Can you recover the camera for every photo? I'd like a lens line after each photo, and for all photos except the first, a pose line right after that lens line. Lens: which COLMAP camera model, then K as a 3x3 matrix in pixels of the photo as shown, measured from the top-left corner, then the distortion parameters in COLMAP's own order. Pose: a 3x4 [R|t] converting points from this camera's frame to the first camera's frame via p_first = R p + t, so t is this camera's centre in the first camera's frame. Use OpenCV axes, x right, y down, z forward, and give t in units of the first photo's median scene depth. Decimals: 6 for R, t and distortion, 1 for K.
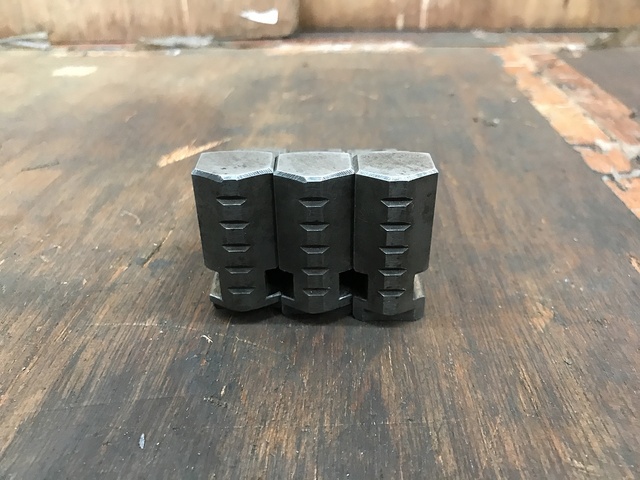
lens RADIAL K [[540.0, 0, 320.5], [0, 540.0, 241.4], [0, 0, 1]] dist [-0.019881, 0.007771]
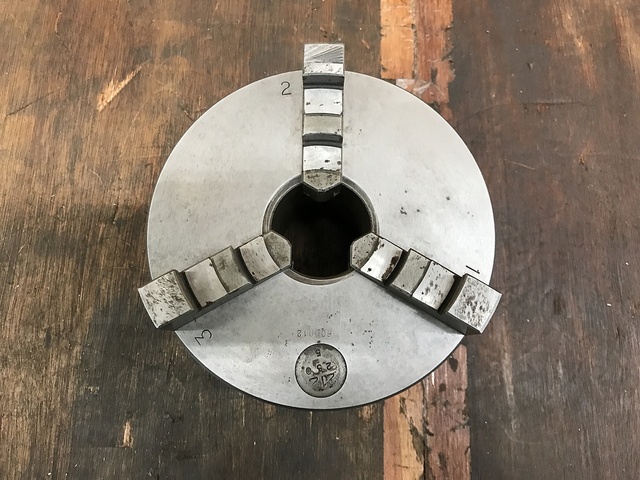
lens RADIAL K [[540.0, 0, 325.4], [0, 540.0, 221.8], [0, 0, 1]] dist [-0.019881, 0.007771]
pose [[0.999554, -0.013912, 0.026436, 0.365173], [-0.009256, 0.697178, 0.716838, -1.263680], [-0.028403, -0.716763, 0.696739, -0.360496]]
